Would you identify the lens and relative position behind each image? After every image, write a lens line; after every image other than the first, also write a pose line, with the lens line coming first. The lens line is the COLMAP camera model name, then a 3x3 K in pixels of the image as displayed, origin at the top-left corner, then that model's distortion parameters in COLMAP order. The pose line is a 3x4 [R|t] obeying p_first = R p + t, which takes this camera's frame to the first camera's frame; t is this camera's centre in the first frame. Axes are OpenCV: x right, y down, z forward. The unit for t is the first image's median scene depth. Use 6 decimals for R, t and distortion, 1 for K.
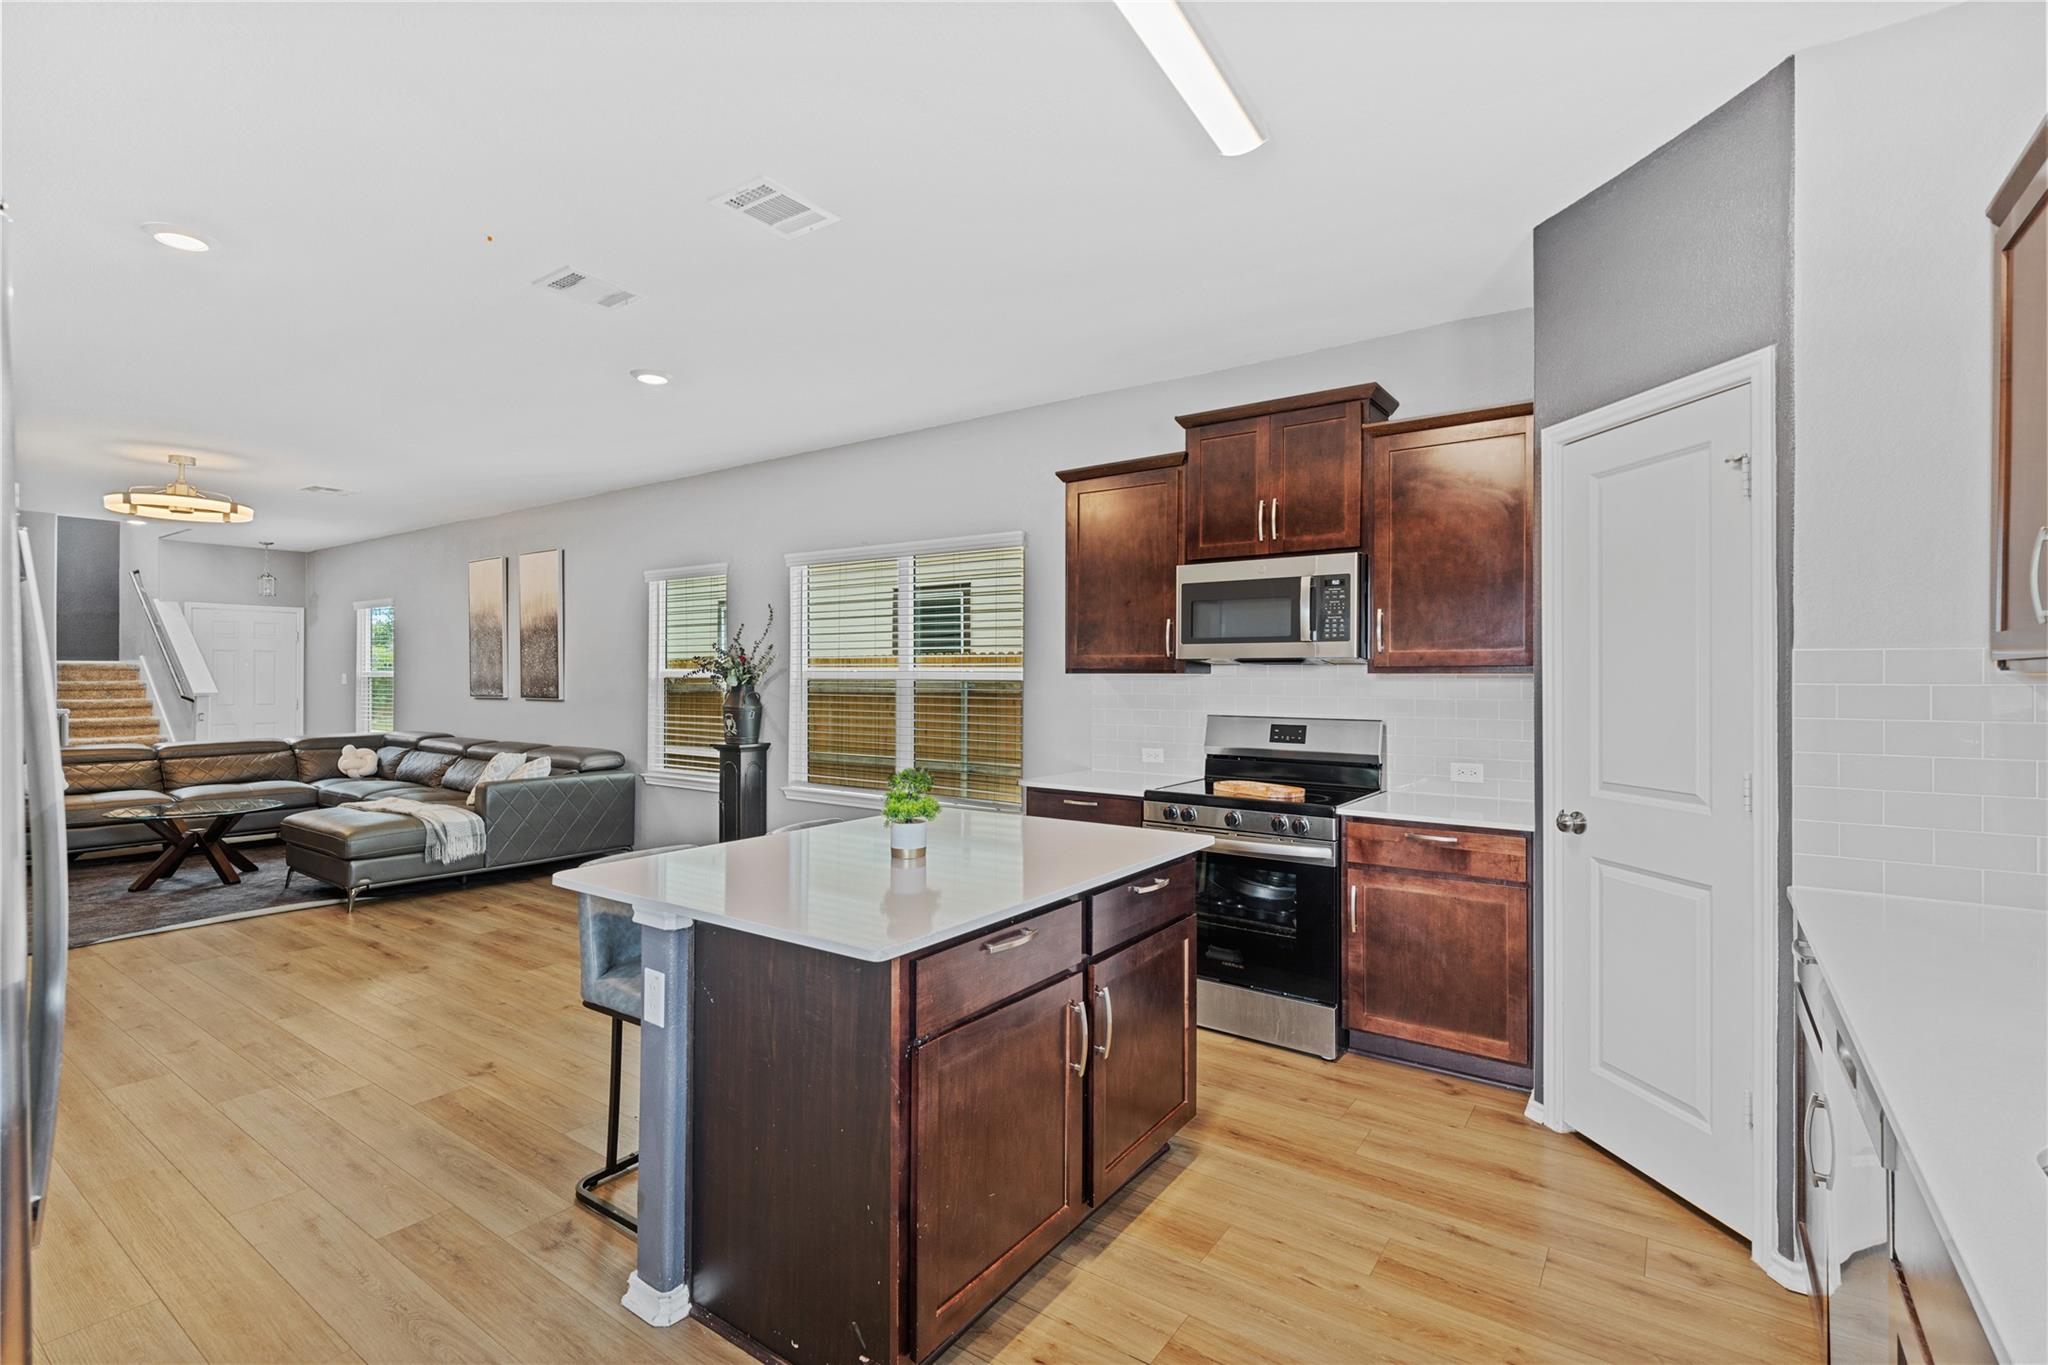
lens RADIAL K [[942.7, 0, 1023.2], [0, 942.7, 680.1], [0, 0, 1]] dist [0.012483, -0.005905]
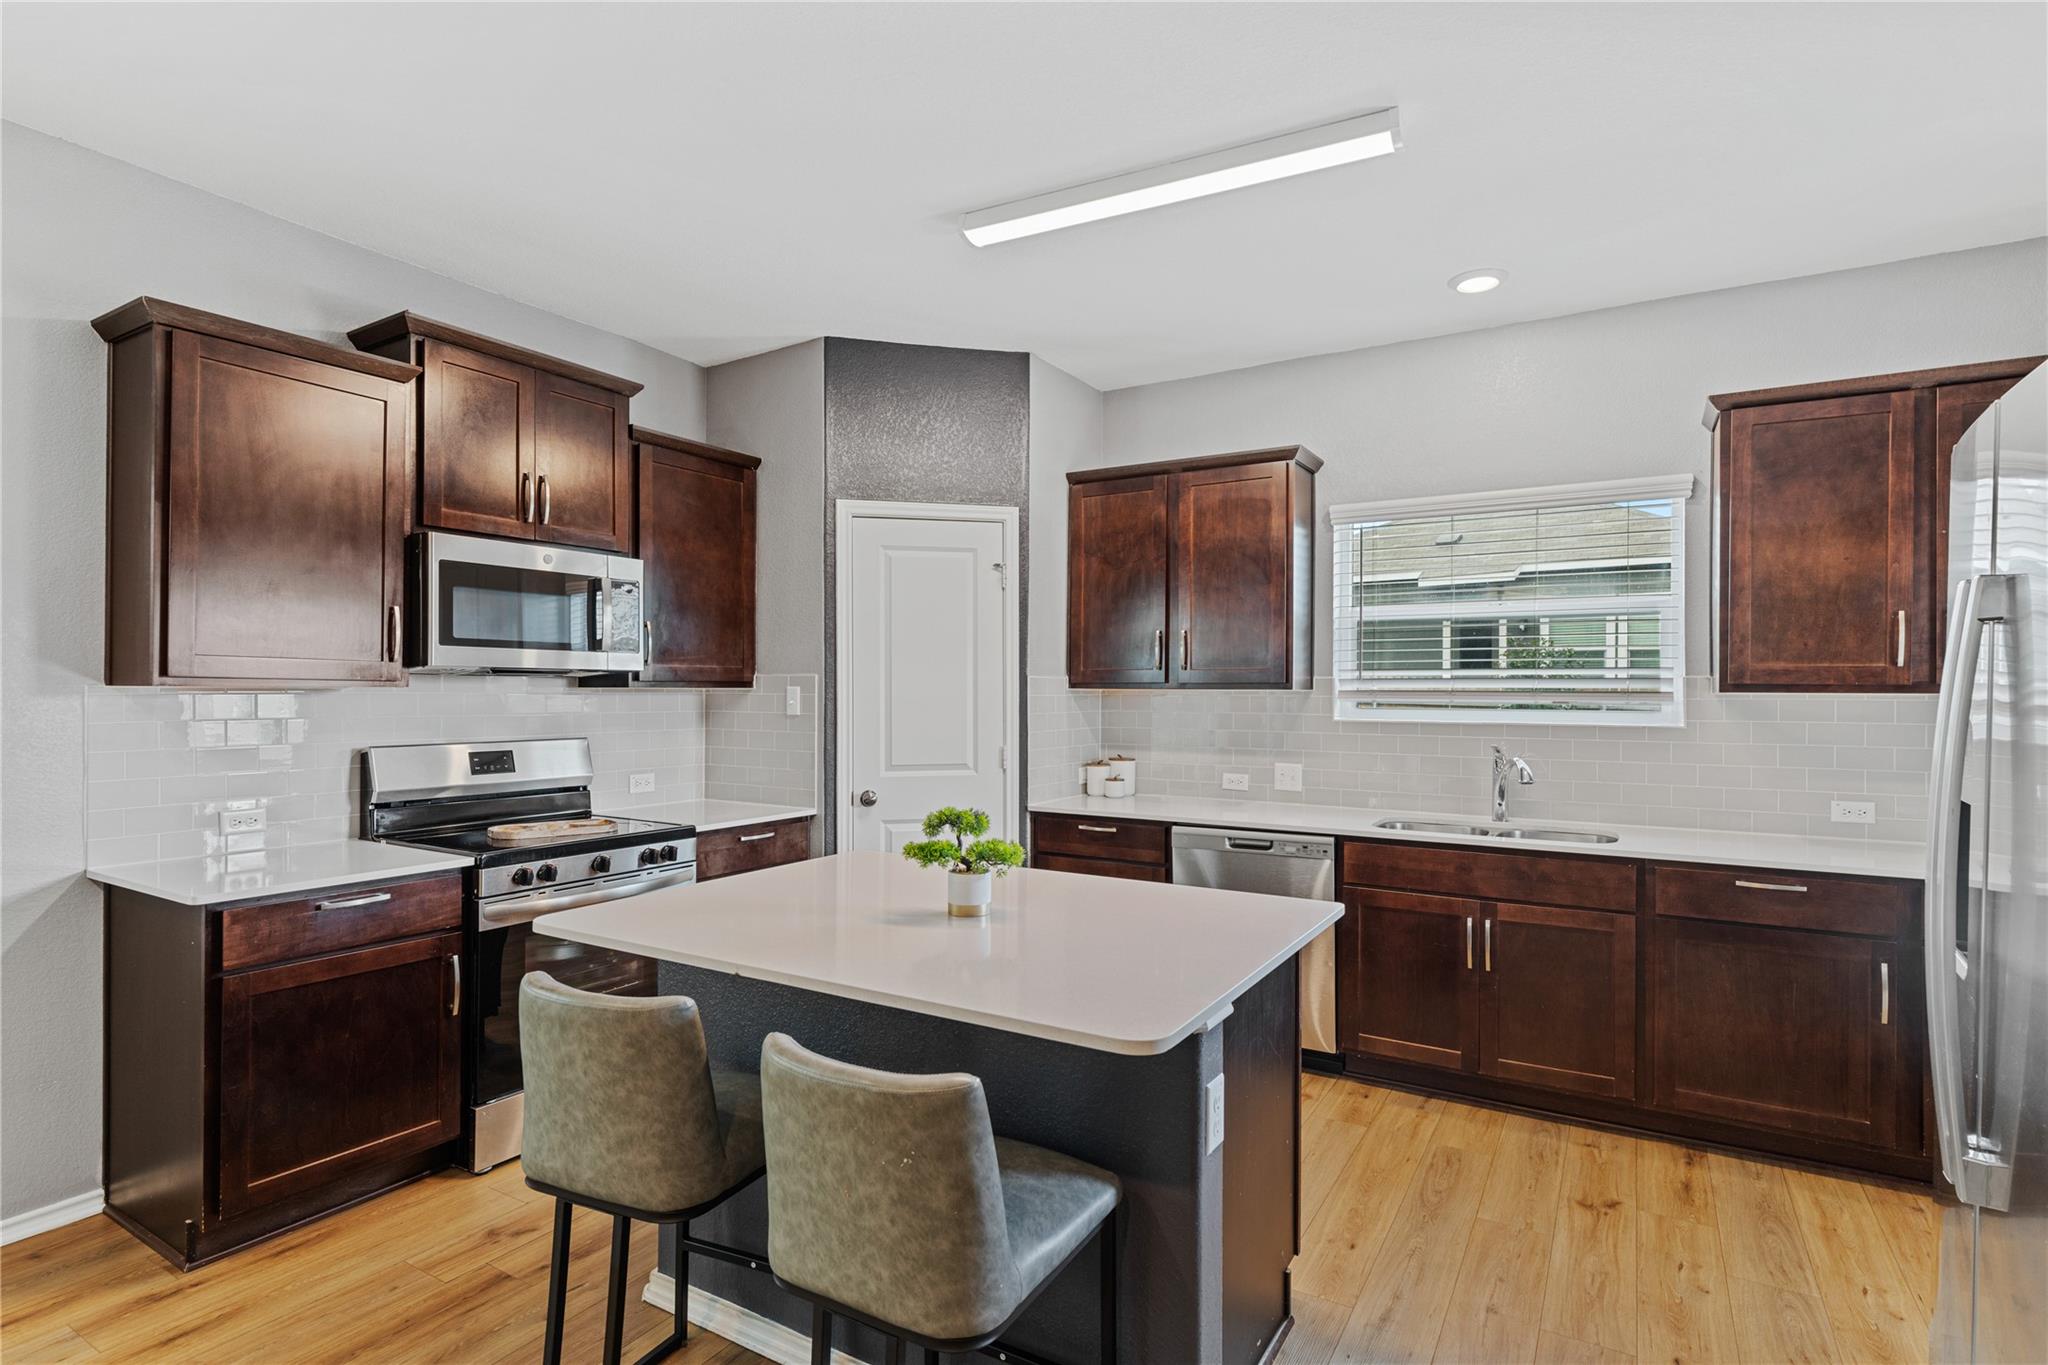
lens RADIAL K [[1014.7, 0, 1017.0], [0, 1014.7, 689.7], [0, 0, 1]] dist [0.005083, -0.003032]
pose [[-0.072849, -0.002787, 0.997339, -0.388450], [-0.000581, 0.999996, 0.002752, -0.004510], [-0.997343, -0.000379, -0.072851, 0.392710]]
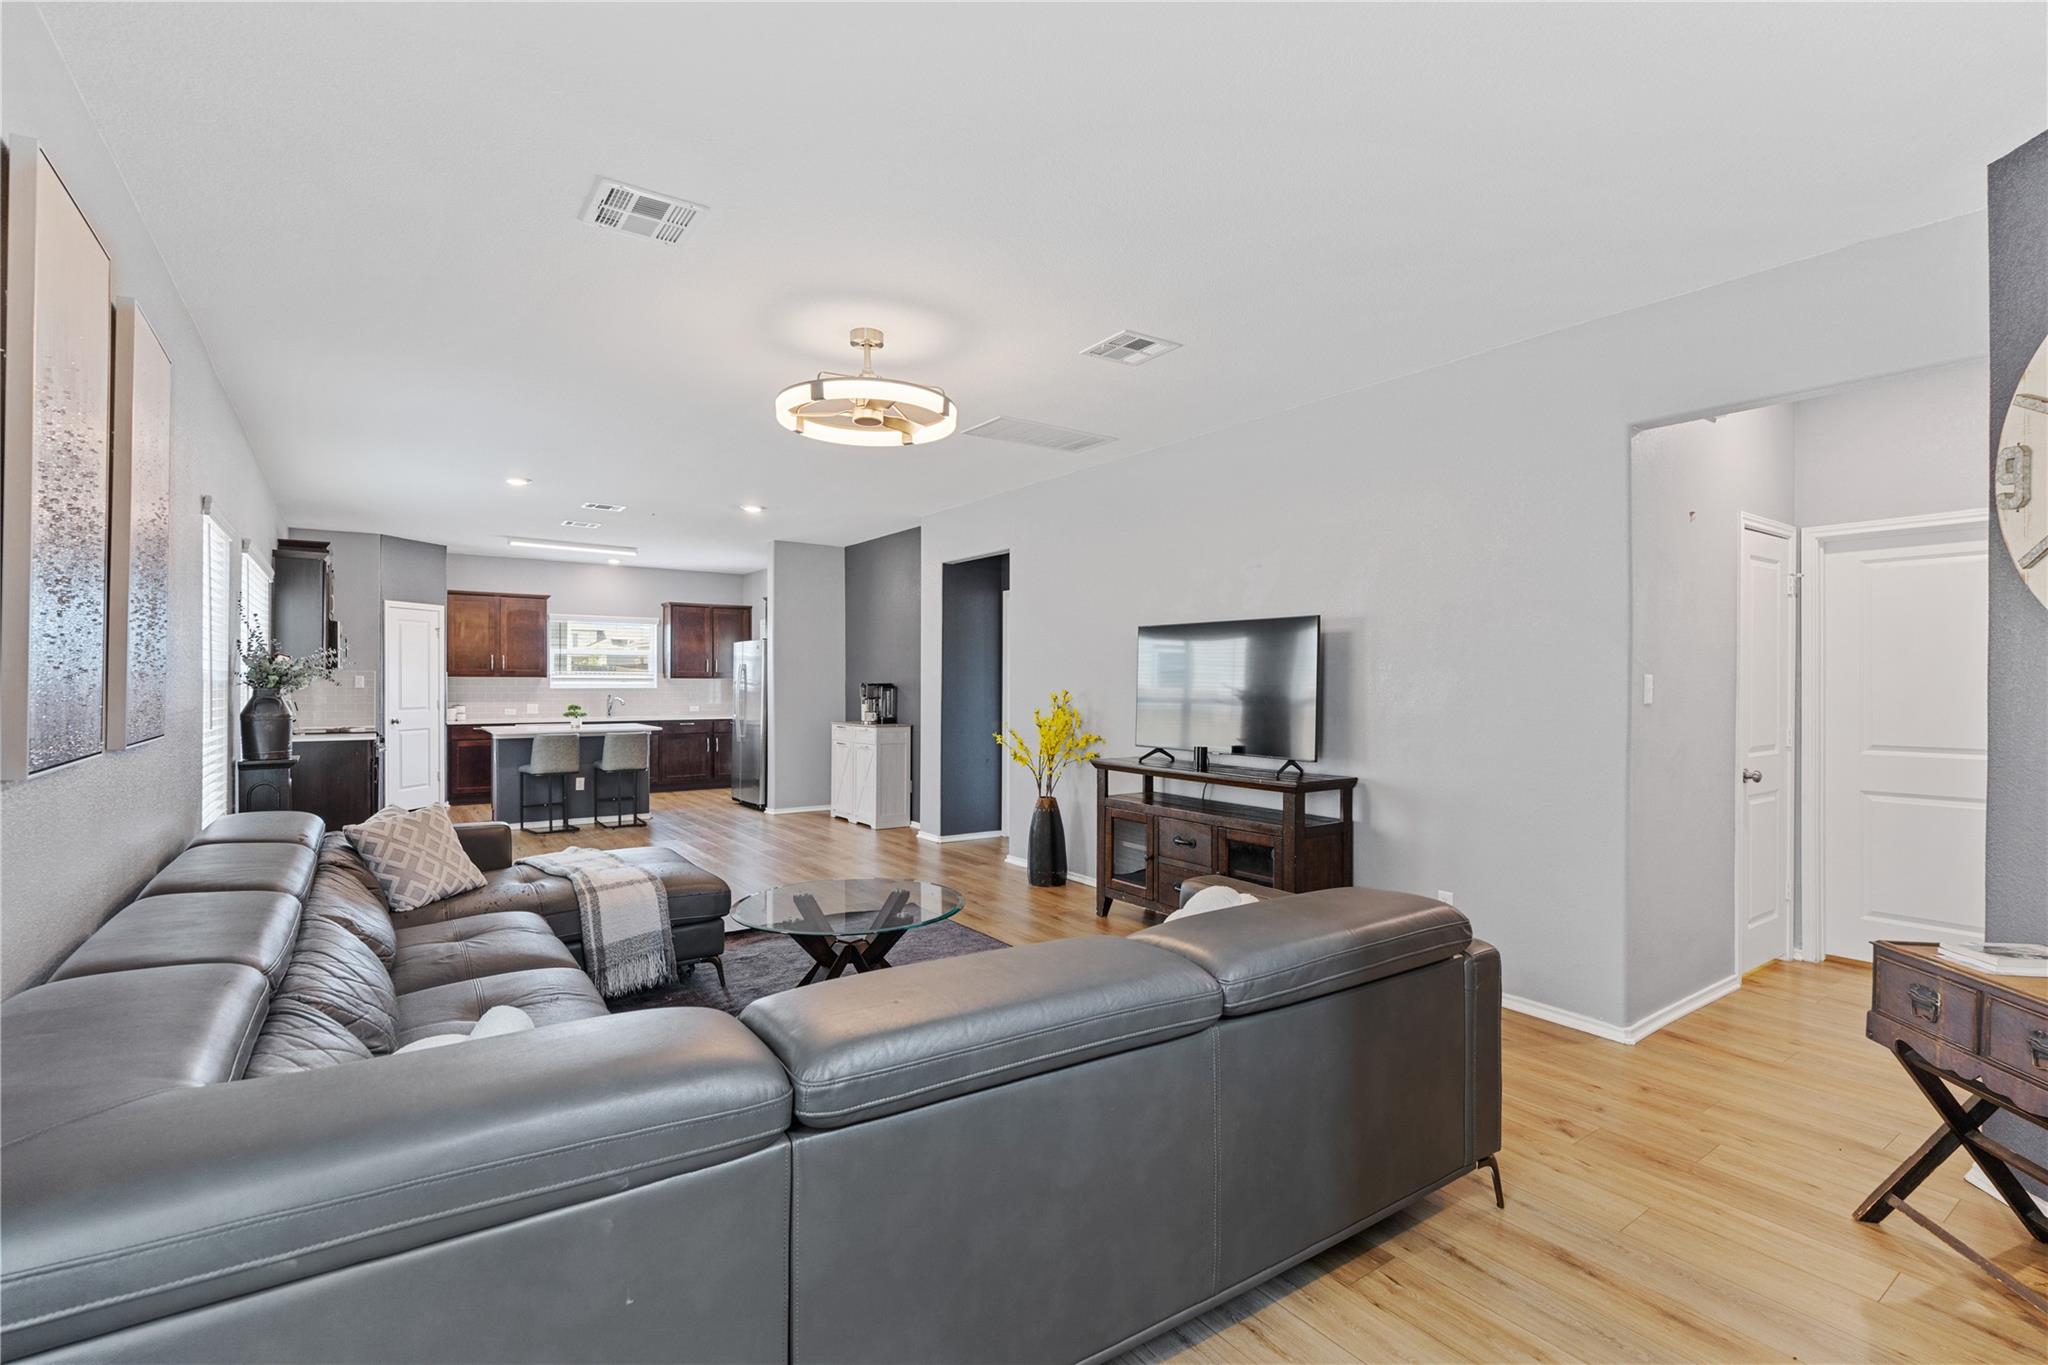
lens RADIAL K [[926.5, 0, 1036.4], [0, 926.5, 685.7], [0, 0, 1]] dist [-0.011964, -0.001307]
pose [[-0.950774, -0.008903, 0.309757, -1.141682], [-0.006496, 0.999940, 0.008800, -0.008378], [-0.309817, 0.006355, -0.950775, 1.497281]]
